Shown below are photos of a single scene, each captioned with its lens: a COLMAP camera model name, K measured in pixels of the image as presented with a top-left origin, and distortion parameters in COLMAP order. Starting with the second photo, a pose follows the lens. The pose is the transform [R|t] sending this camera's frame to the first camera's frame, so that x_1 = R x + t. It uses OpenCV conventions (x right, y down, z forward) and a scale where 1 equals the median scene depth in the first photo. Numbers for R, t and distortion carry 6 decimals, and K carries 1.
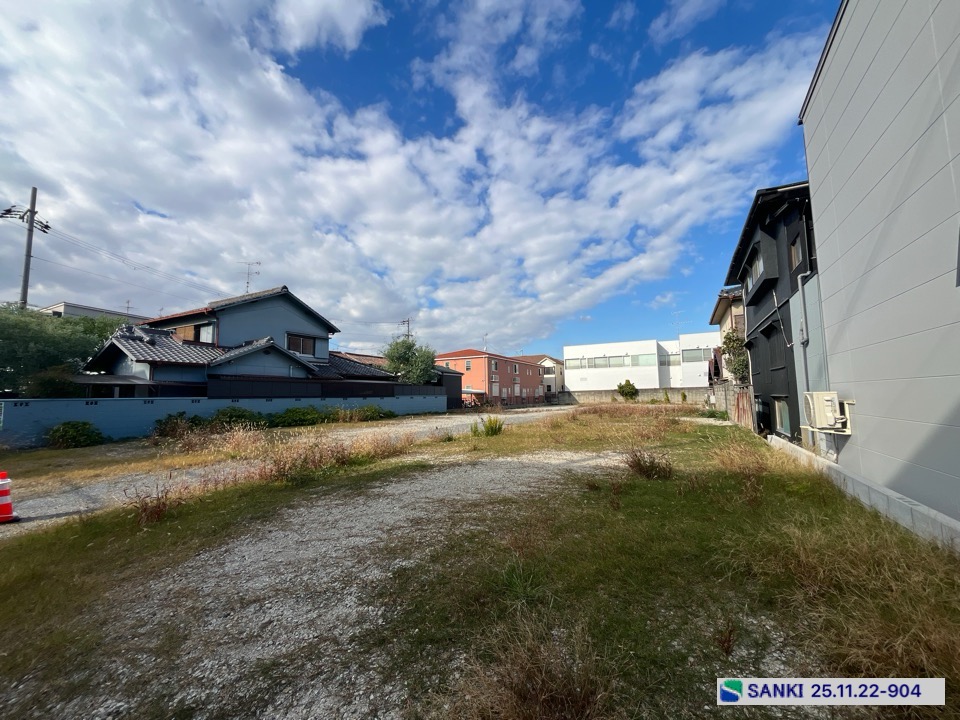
lens RADIAL K [[389.9, 0, 477.5], [0, 389.9, 374.3], [0, 0, 1]] dist [-0.000880, -0.000828]
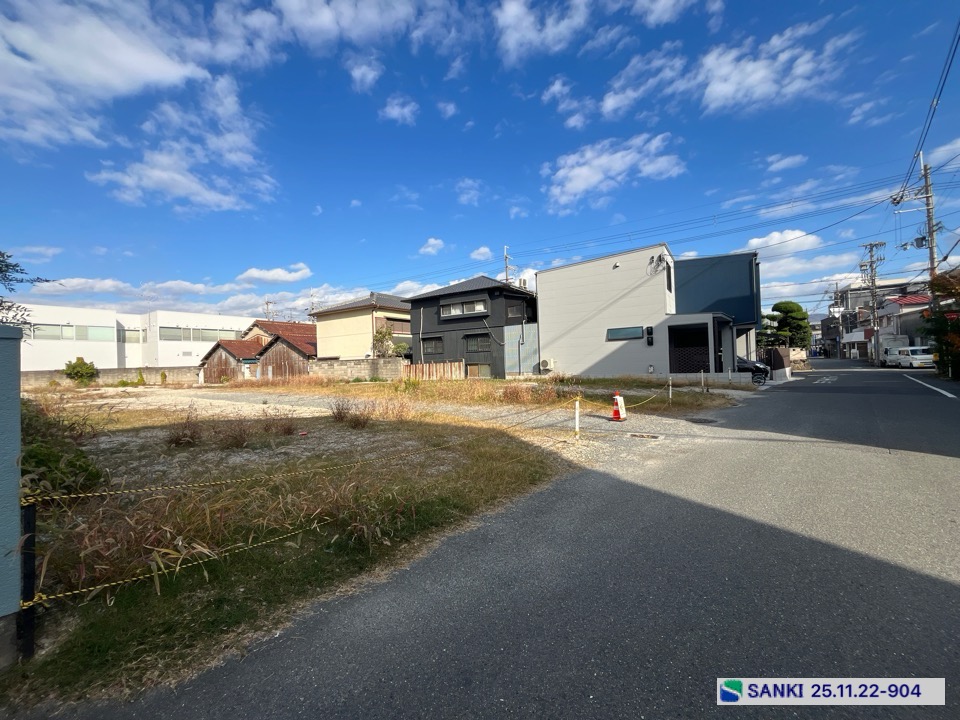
lens RADIAL K [[389.9, 0, 475.9], [0, 389.9, 370.1], [0, 0, 1]] dist [-0.000880, -0.000828]
pose [[0.074547, -0.004161, 0.997209, -0.342324], [-0.022582, 0.999728, 0.005860, 0.017848], [-0.996962, -0.022956, 0.074433, 0.167759]]
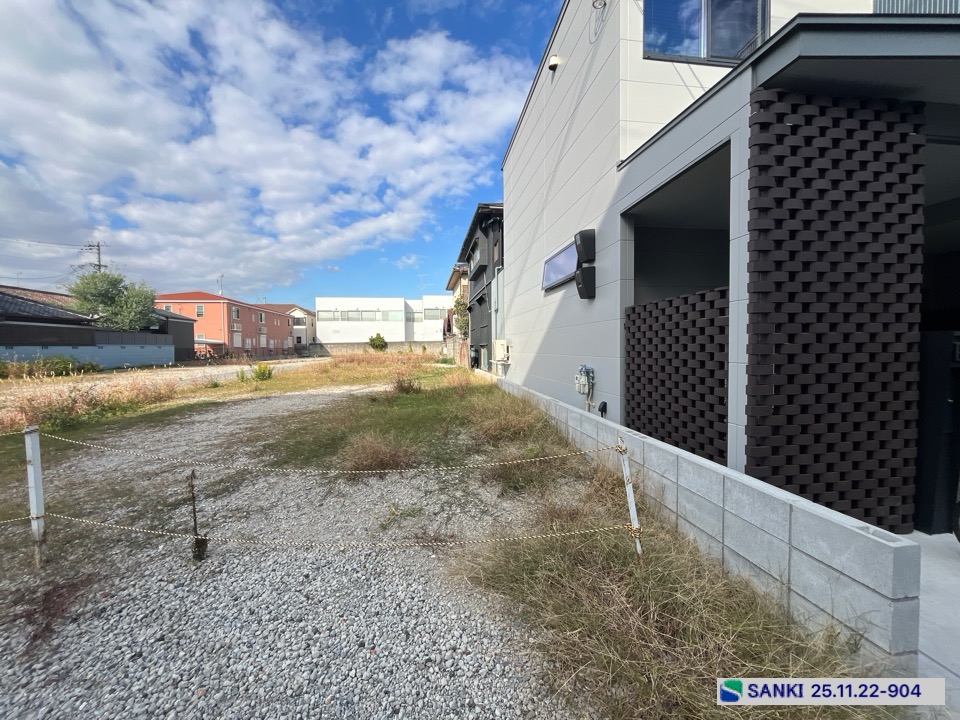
lens RADIAL K [[389.9, 0, 477.1], [0, 389.9, 363.4], [0, 0, 1]] dist [-0.000880, -0.000828]
pose [[0.811173, -0.018533, 0.584512, -0.026960], [-0.033966, 0.996317, 0.078728, 0.003001], [-0.583819, -0.083716, 0.807556, -0.040975]]
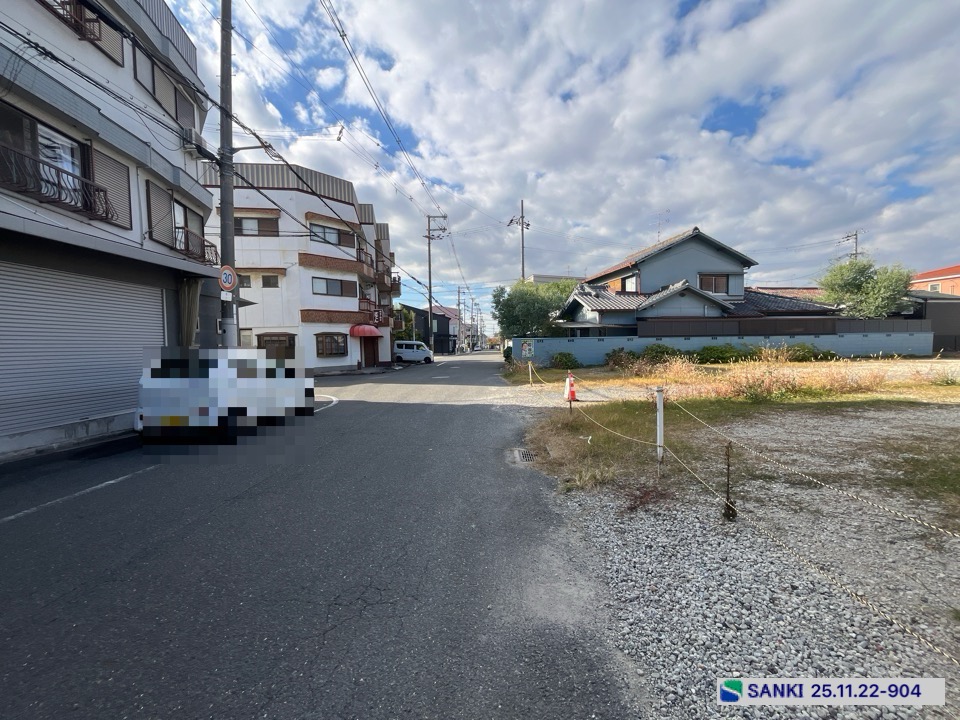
lens RADIAL K [[389.9, 0, 477.4], [0, 389.9, 357.1], [0, 0, 1]] dist [-0.000880, -0.000828]
pose [[0.595654, 0.026050, -0.802818, -0.003616], [0.053564, 0.995961, 0.072059, 0.003053], [0.801453, -0.085924, 0.591853, -0.043835]]
